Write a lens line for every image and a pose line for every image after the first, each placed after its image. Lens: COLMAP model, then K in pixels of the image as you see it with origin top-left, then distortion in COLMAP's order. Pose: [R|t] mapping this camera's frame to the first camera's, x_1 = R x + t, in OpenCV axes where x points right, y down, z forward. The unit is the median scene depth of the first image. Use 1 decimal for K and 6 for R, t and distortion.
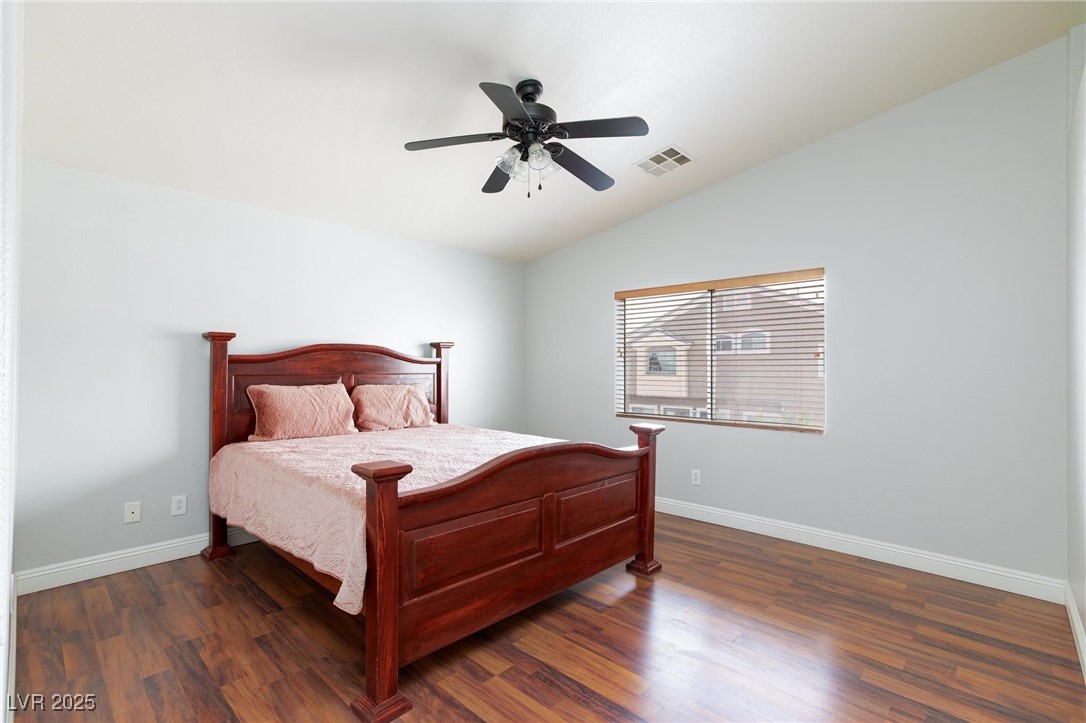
lens RADIAL K [[499.9, 0, 543.0], [0, 499.9, 361.5], [0, 0, 1]] dist [-0.001995, -0.000257]
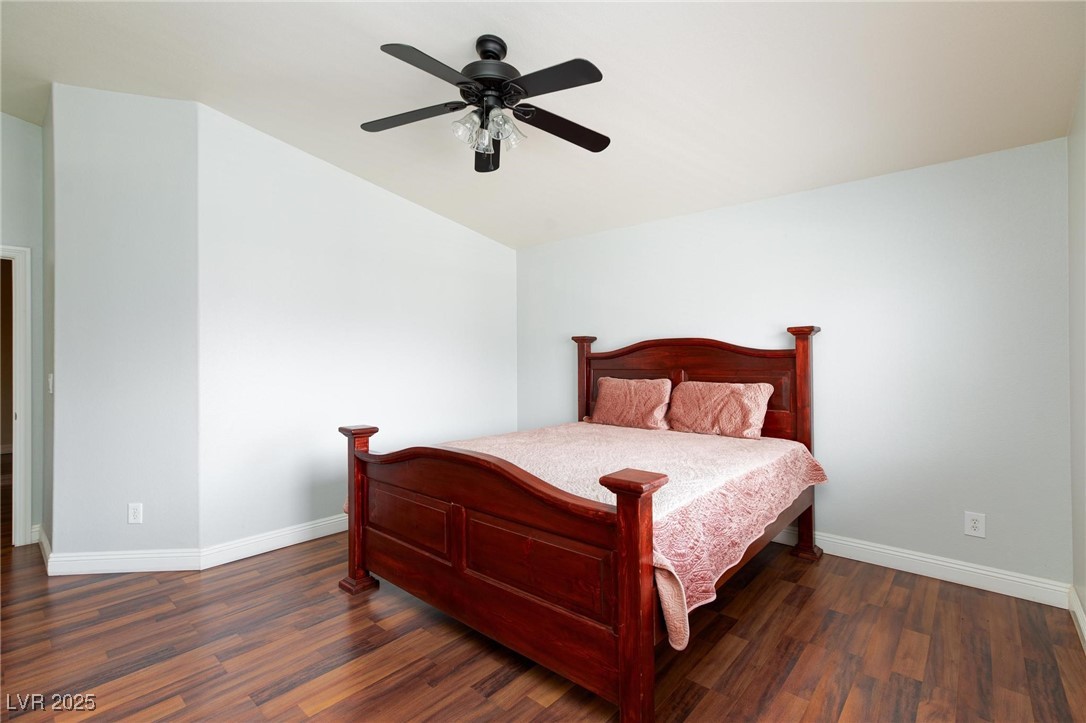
lens RADIAL K [[496.1, 0, 543.0], [0, 496.1, 361.5], [0, 0, 1]] dist [-0.019956, 0.000003]
pose [[0.044095, -0.005521, -0.999012, 0.839738], [0.009153, 0.999945, -0.005122, 0.017806], [0.998985, -0.008918, 0.044143, 1.047833]]
